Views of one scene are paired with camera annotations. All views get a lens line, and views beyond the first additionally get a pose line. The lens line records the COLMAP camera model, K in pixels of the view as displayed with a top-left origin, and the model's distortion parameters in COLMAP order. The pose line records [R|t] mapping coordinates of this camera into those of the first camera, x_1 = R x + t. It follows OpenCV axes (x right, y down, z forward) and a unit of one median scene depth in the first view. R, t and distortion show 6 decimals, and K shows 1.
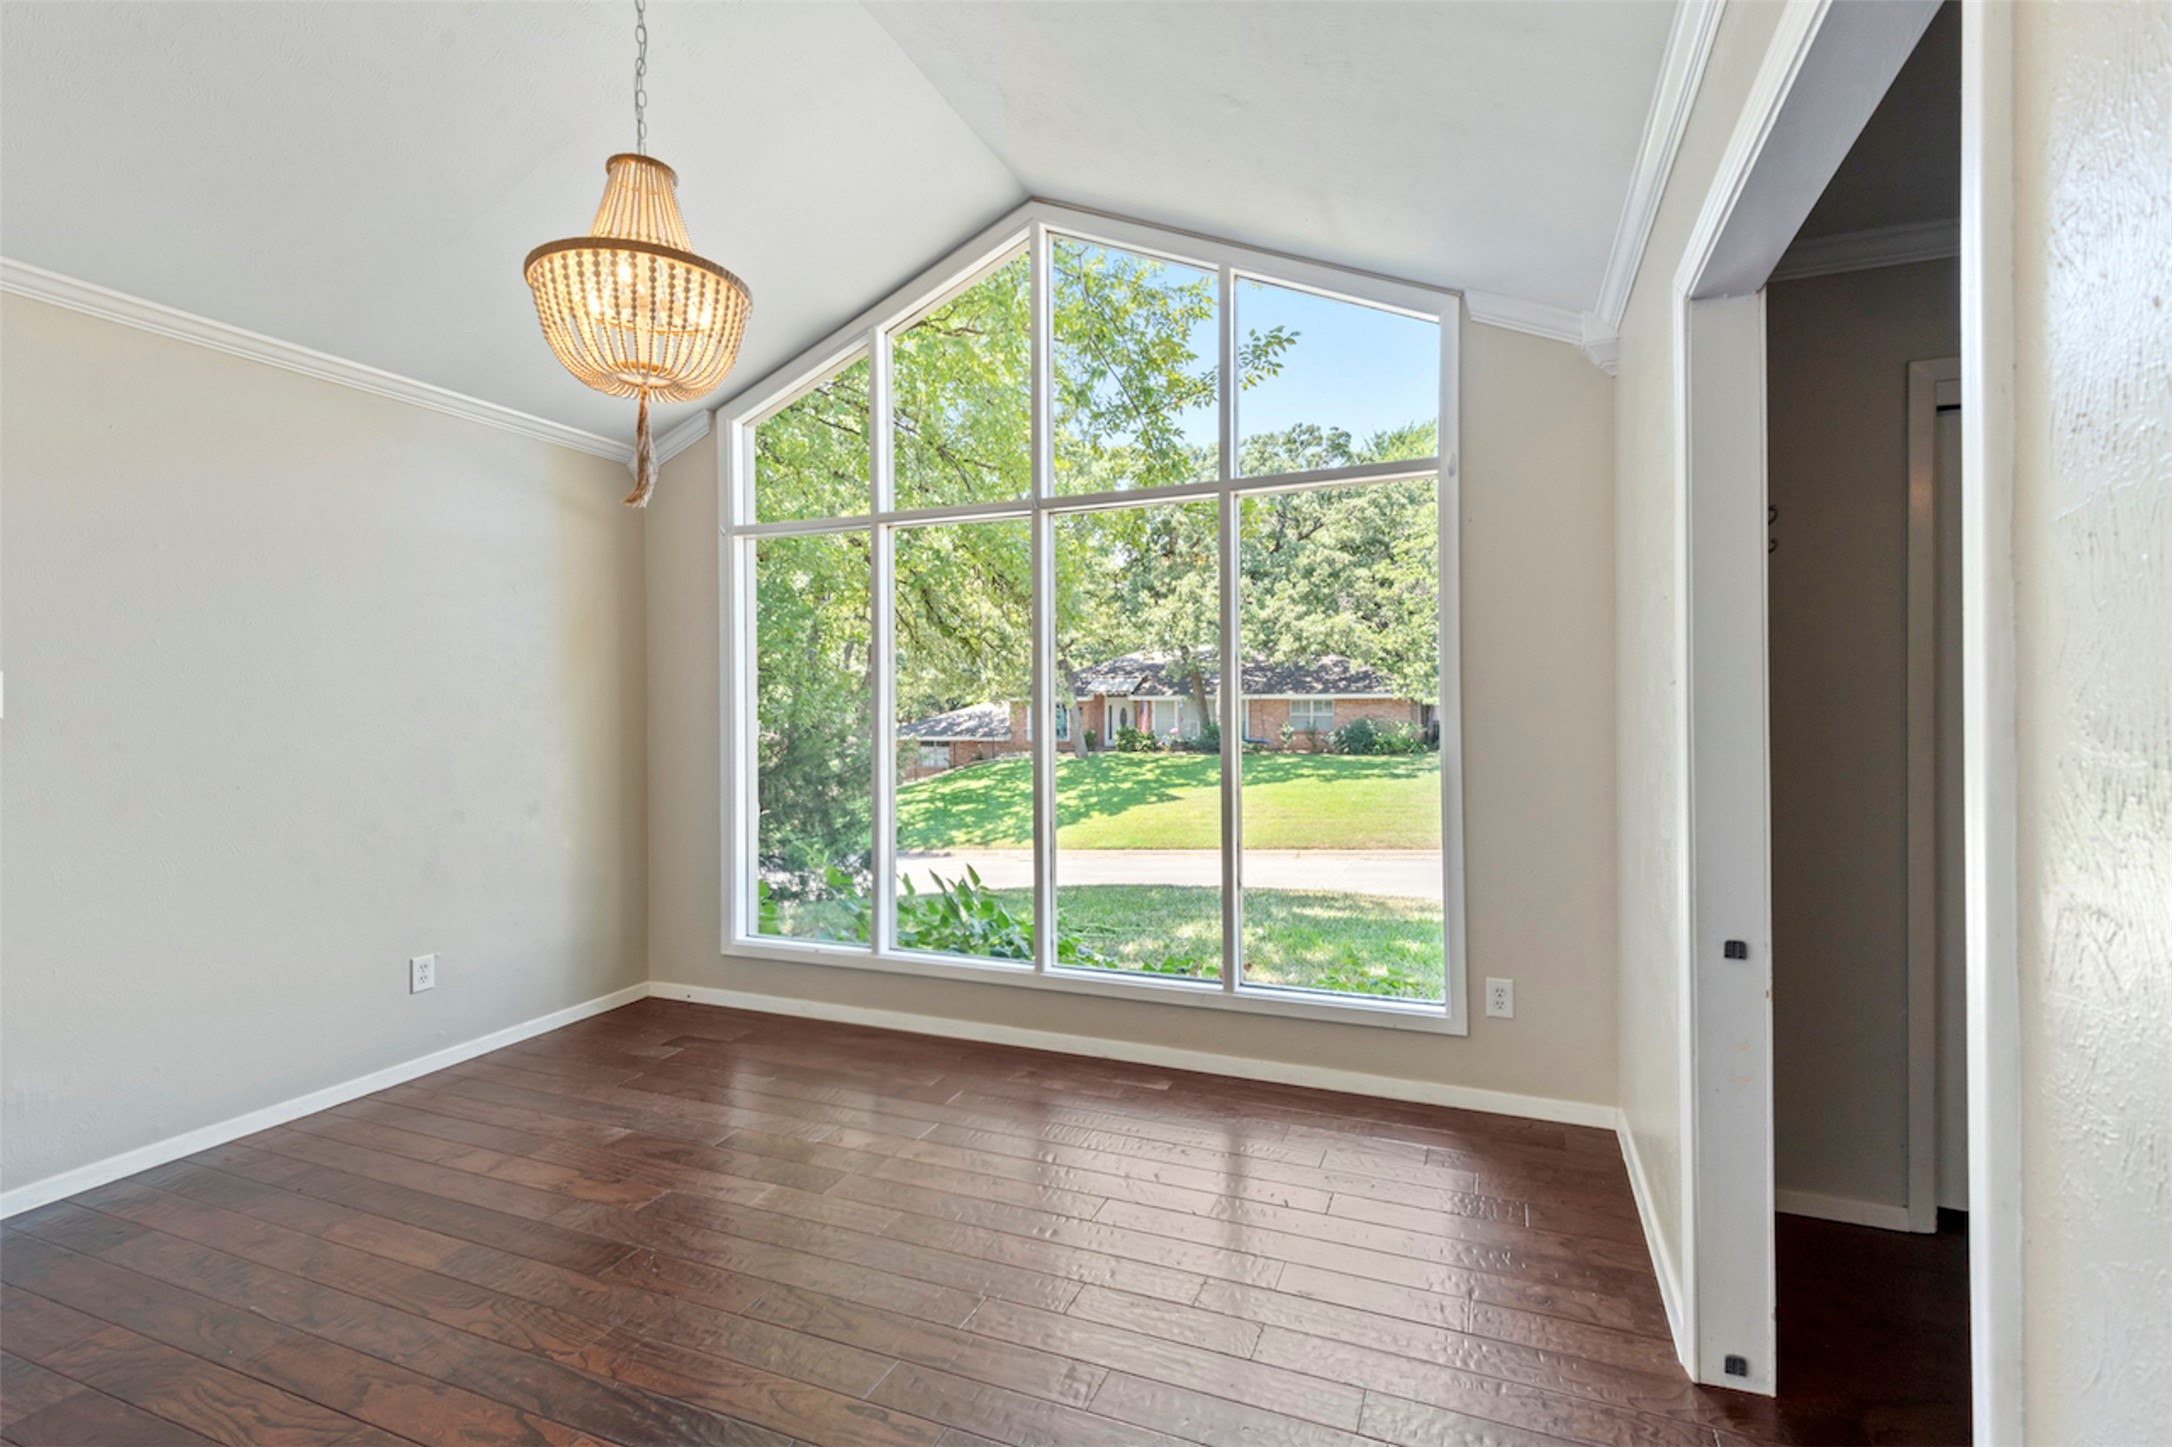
lens RADIAL K [[982.5, 0, 1100.4], [0, 982.5, 714.8], [0, 0, 1]] dist [0.014402, -0.003011]
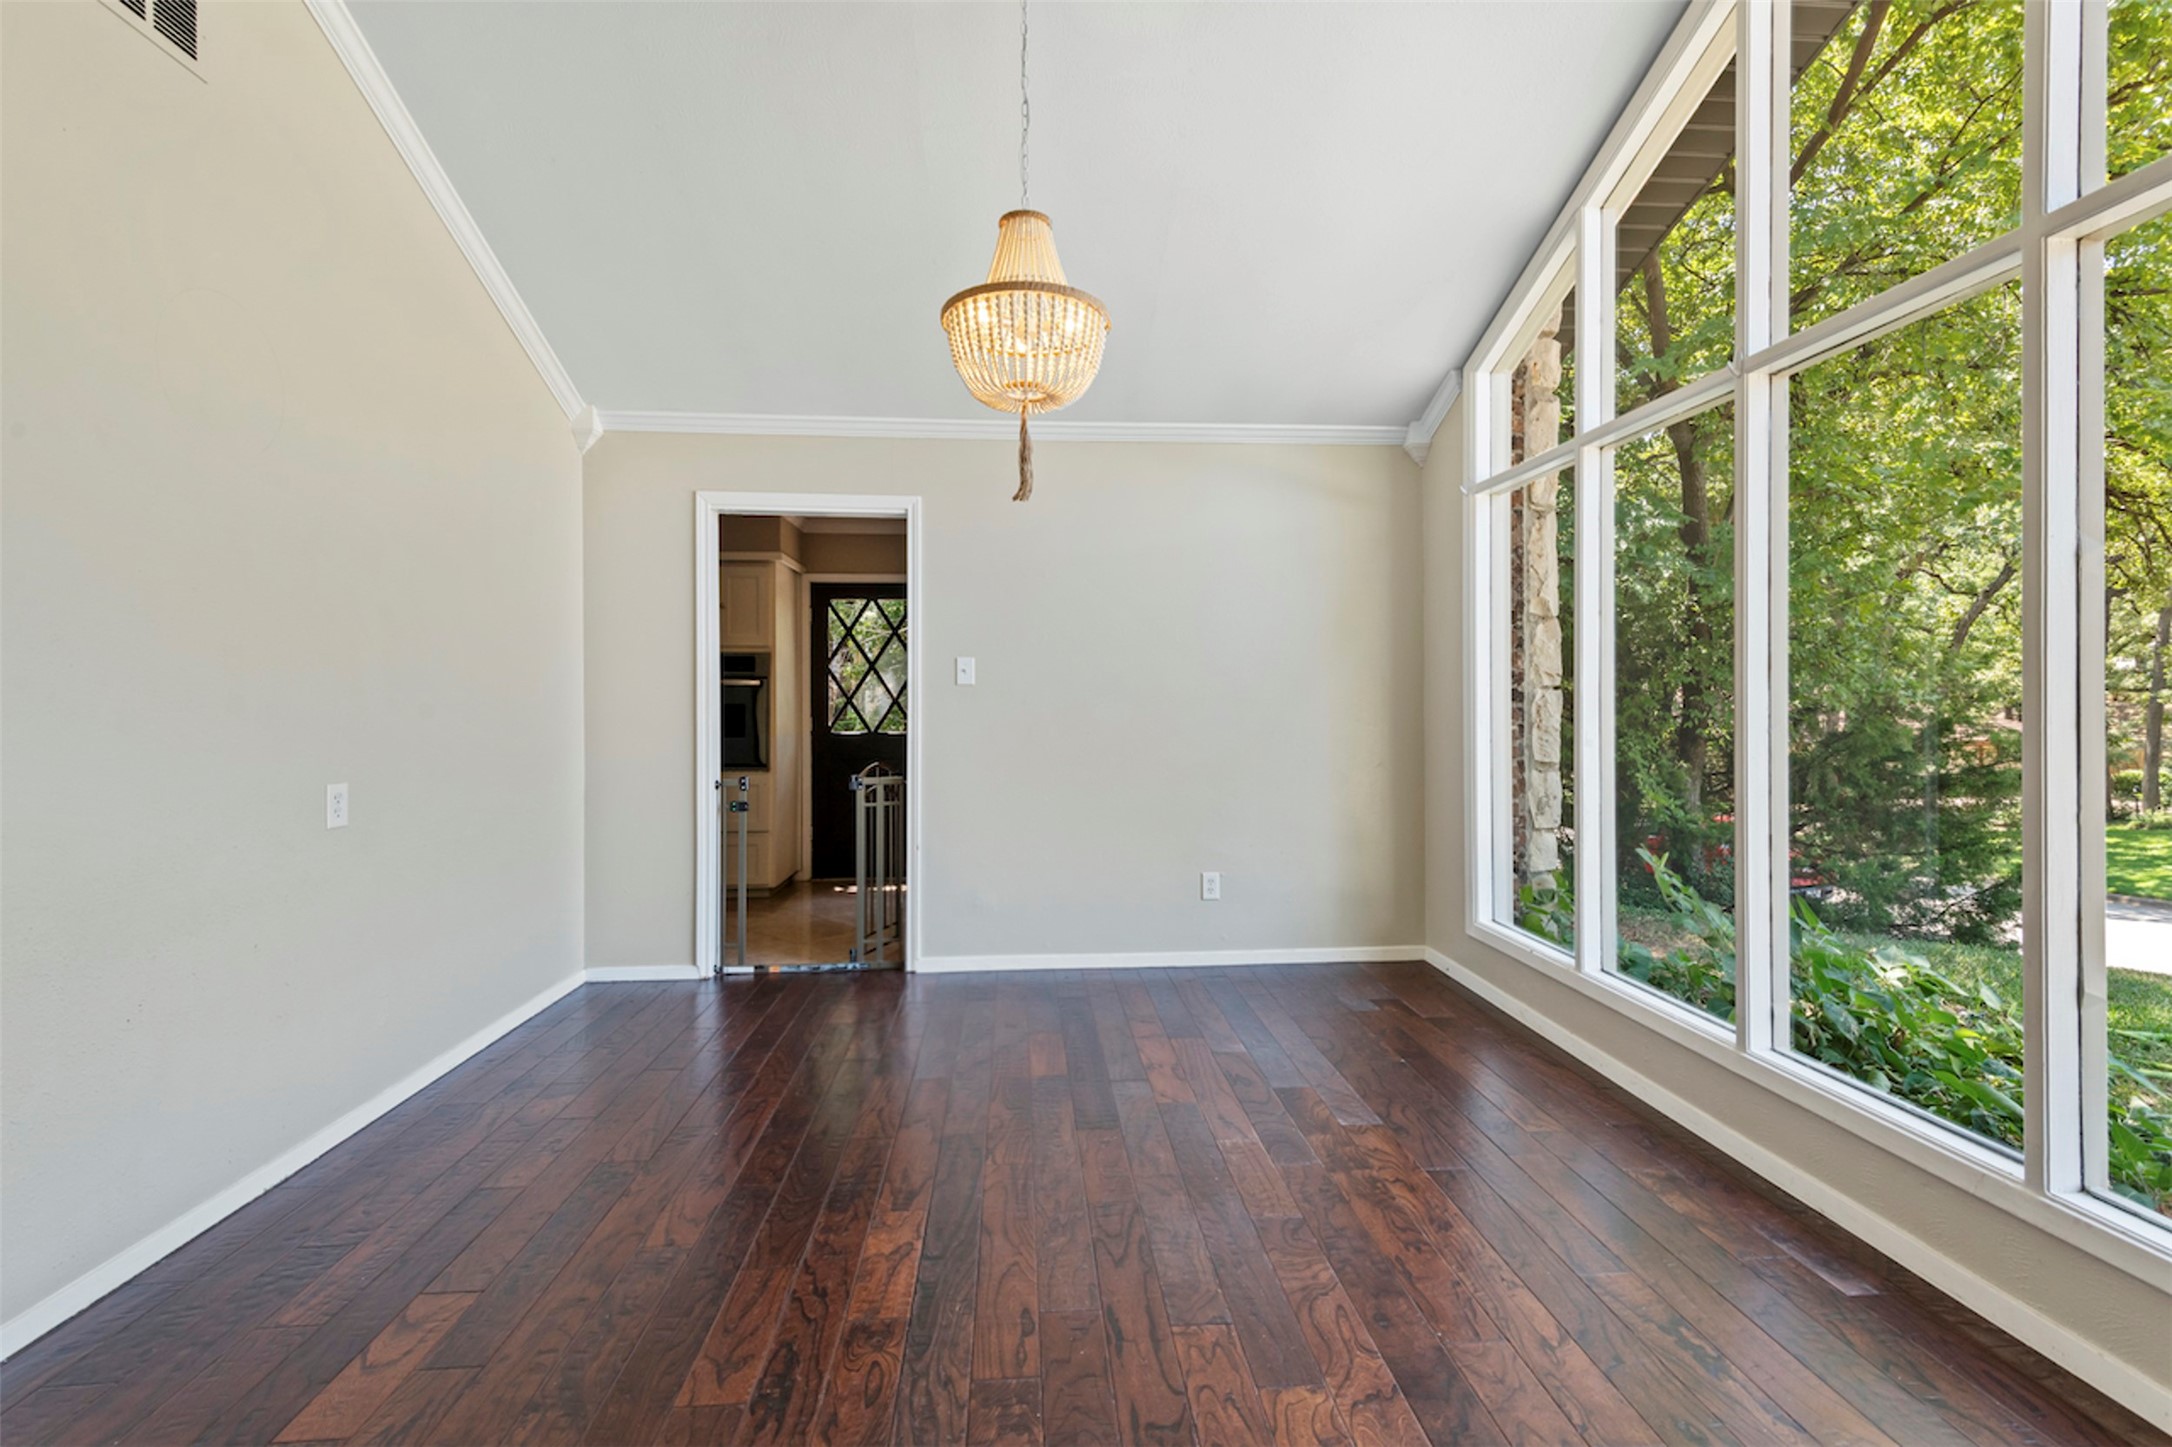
lens RADIAL K [[982.5, 0, 1104.0], [0, 982.5, 710.5], [0, 0, 1]] dist [0.014402, -0.003011]
pose [[0.450997, 0.018237, -0.892339, 0.385196], [-0.006386, 0.999832, 0.017206, 0.013891], [0.892503, -0.002062, 0.451037, 0.309051]]
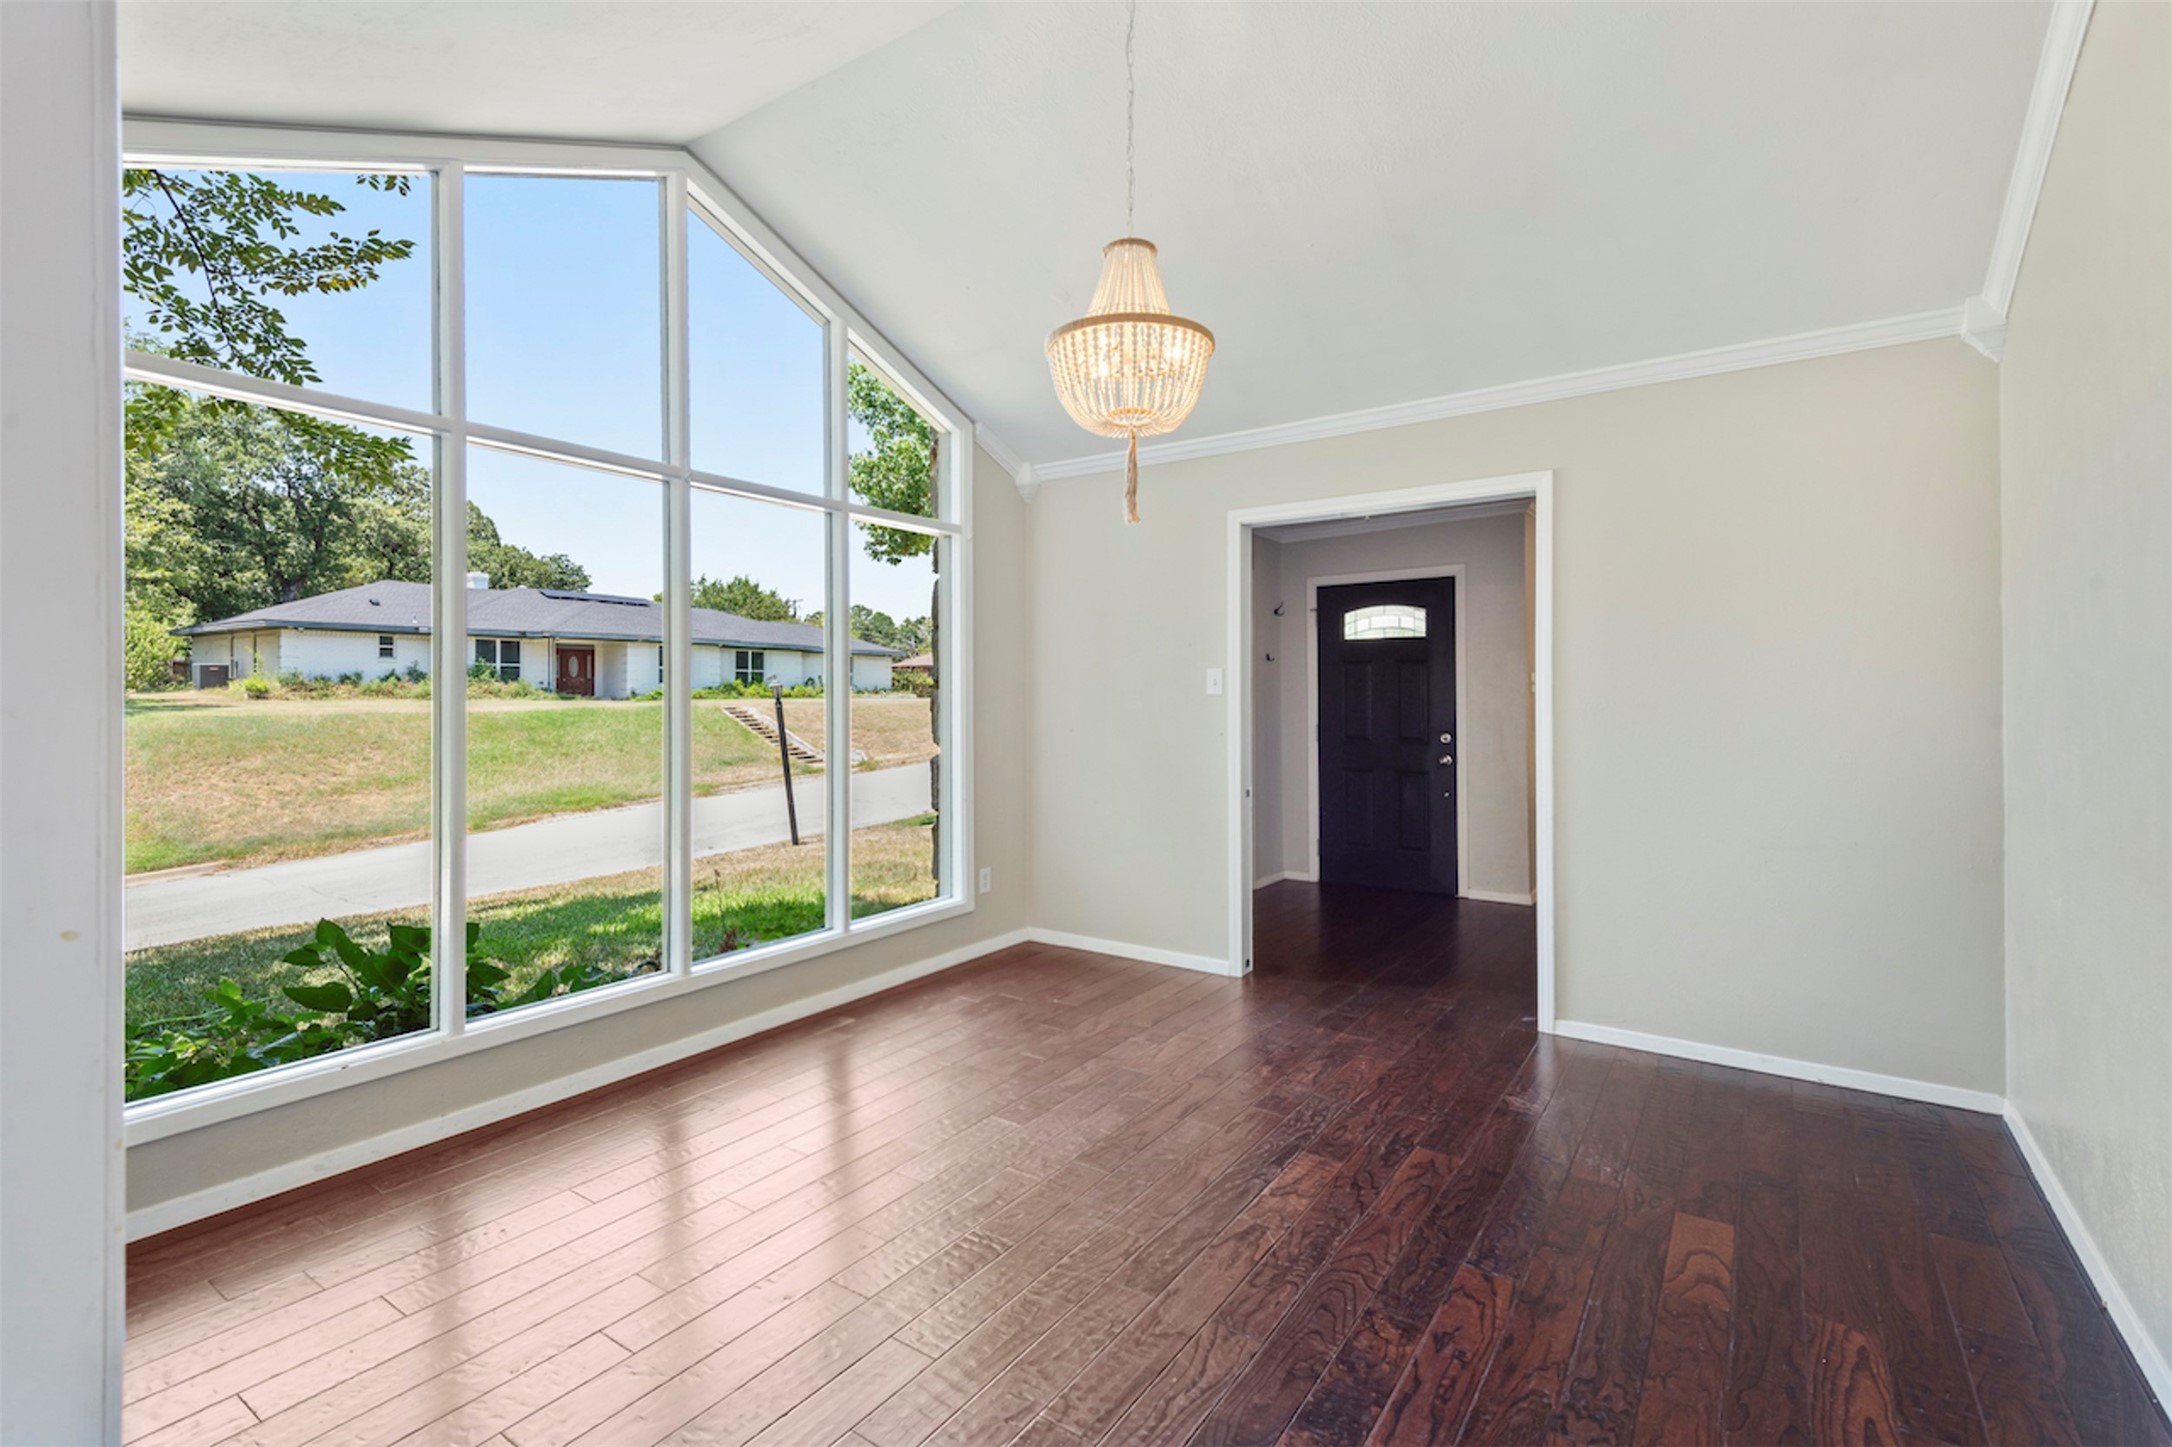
lens RADIAL K [[982.5, 0, 1084.4], [0, 982.5, 685.4], [0, 0, 1]] dist [0.014402, -0.003011]
pose [[0.225496, 0.011699, 0.974174, -0.971734], [0.006413, 0.999888, -0.013493, 0.001223], [-0.974223, 0.009290, 0.225396, 0.450029]]
